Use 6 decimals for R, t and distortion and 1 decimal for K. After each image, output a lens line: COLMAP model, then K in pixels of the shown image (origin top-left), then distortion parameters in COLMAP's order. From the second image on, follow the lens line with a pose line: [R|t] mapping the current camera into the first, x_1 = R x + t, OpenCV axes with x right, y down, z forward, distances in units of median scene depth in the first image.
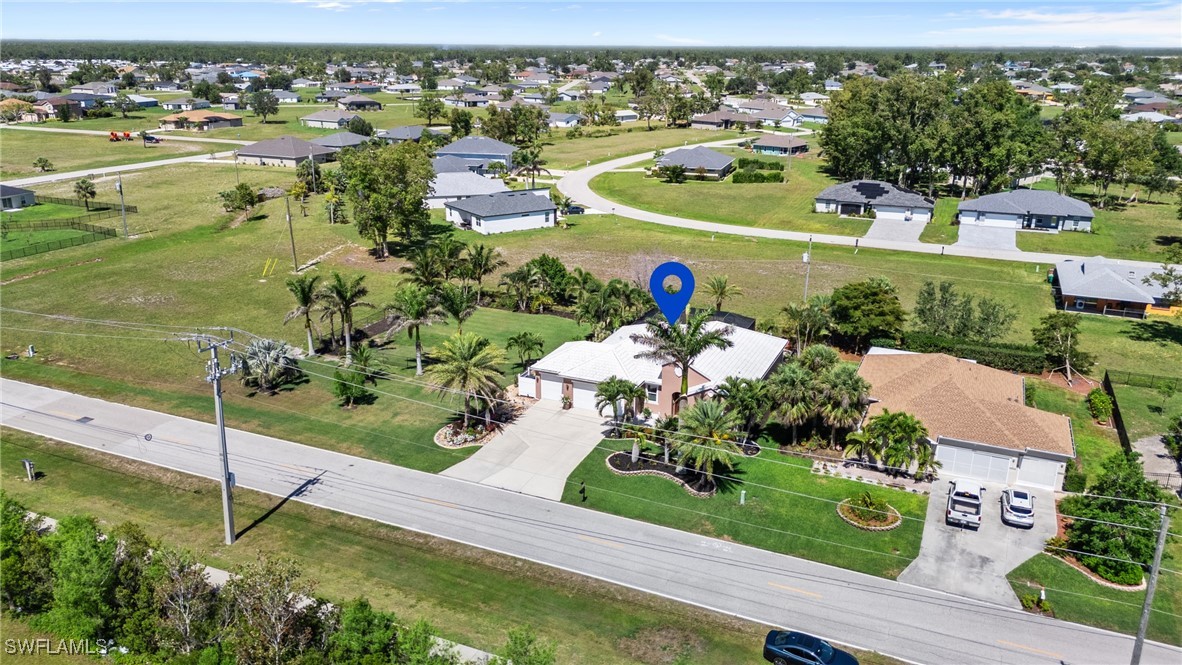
lens RADIAL K [[874.6, 0, 590.1], [0, 874.6, 331.3], [0, 0, 1]] dist [0.054193, -0.035467]
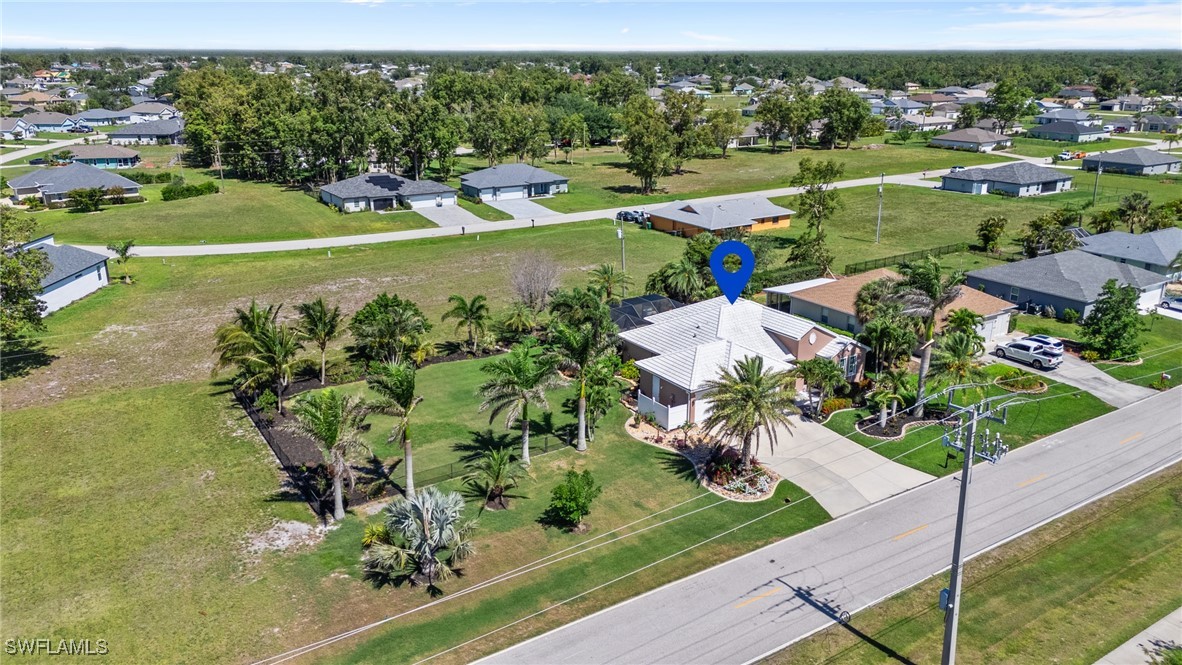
lens RADIAL K [[874.6, 0, 601.9], [0, 874.6, 331.9], [0, 0, 1]] dist [0.054193, -0.035467]
pose [[0.542371, -0.260197, 0.798831, -0.742505], [0.262233, 0.955758, 0.133268, -0.141507], [-0.798165, 0.137199, 0.586608, 0.539248]]
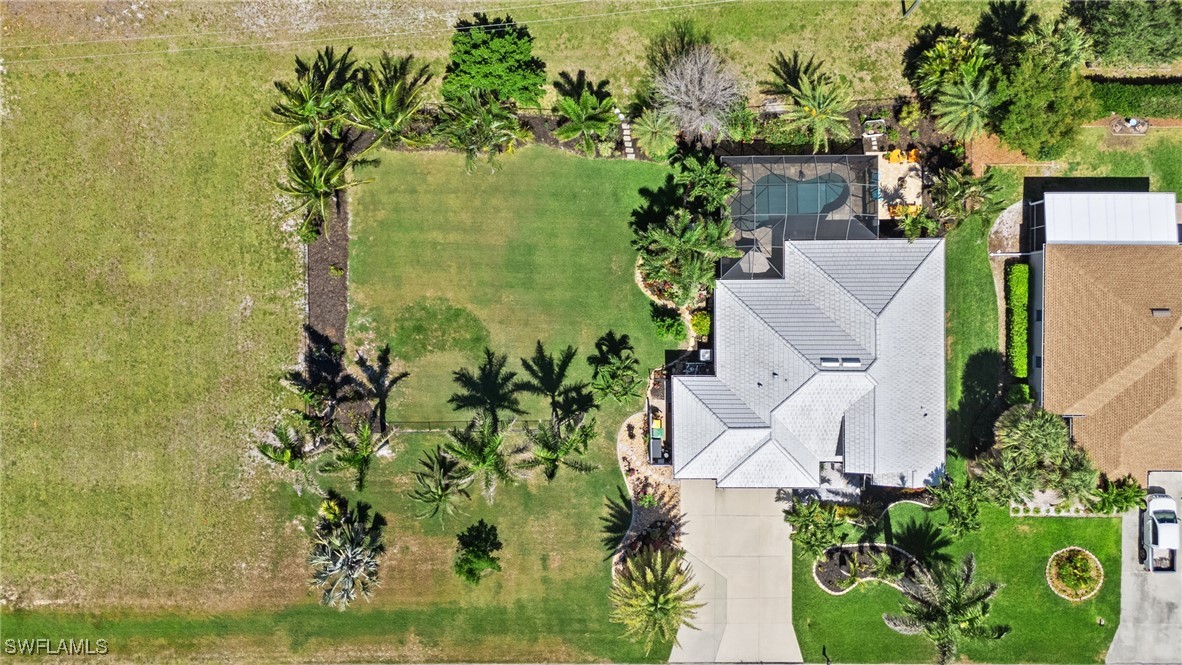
lens RADIAL K [[874.6, 0, 590.7], [0, 874.6, 331.5], [0, 0, 1]] dist [0.054193, -0.035467]
pose [[0.913582, -0.406610, 0.006000, -0.086936], [0.121295, 0.286553, 0.950355, -0.743838], [-0.388143, -0.867500, 0.311109, 0.854031]]
